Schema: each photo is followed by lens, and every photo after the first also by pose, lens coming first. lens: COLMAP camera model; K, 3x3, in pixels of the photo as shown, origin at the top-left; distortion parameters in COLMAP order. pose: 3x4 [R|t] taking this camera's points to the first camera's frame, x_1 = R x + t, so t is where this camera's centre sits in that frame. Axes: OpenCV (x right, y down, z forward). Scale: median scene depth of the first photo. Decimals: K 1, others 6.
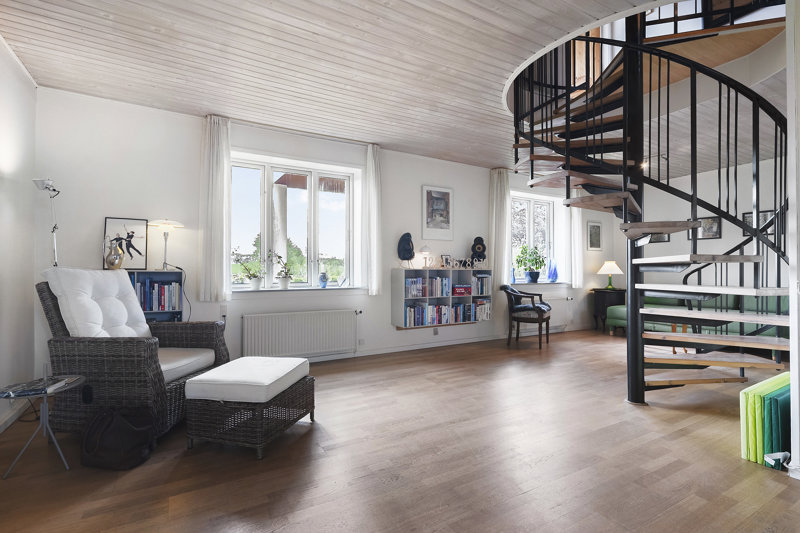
lens RADIAL K [[361.0, 0, 400.0], [0, 361.0, 266.5], [0, 0, 1]] dist [0.000035, 0.000000]
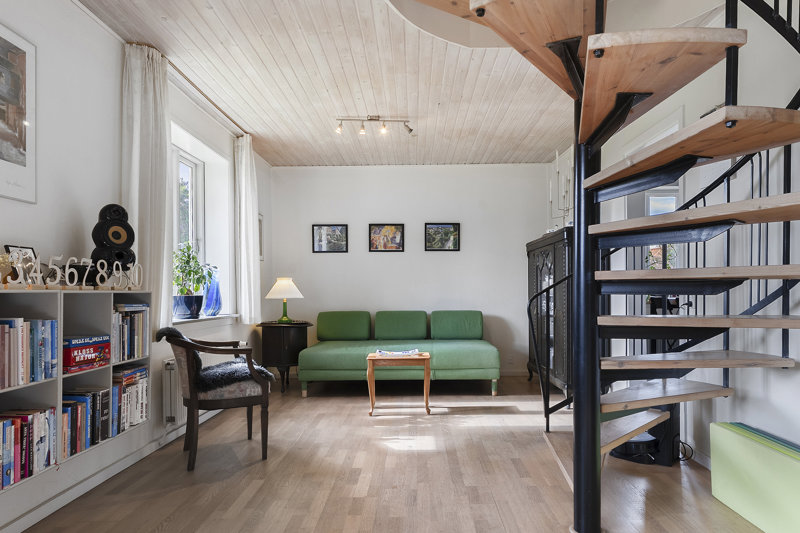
lens RADIAL K [[495.8, 0, 401.5], [0, 495.8, 290.8], [0, 0, 1]] dist [0.002379, 0.000507]
pose [[0.494465, -0.003502, 0.869190, -0.083938], [-0.002325, 0.999983, 0.005352, 0.003935], [-0.869194, -0.004667, 0.494449, 0.504774]]
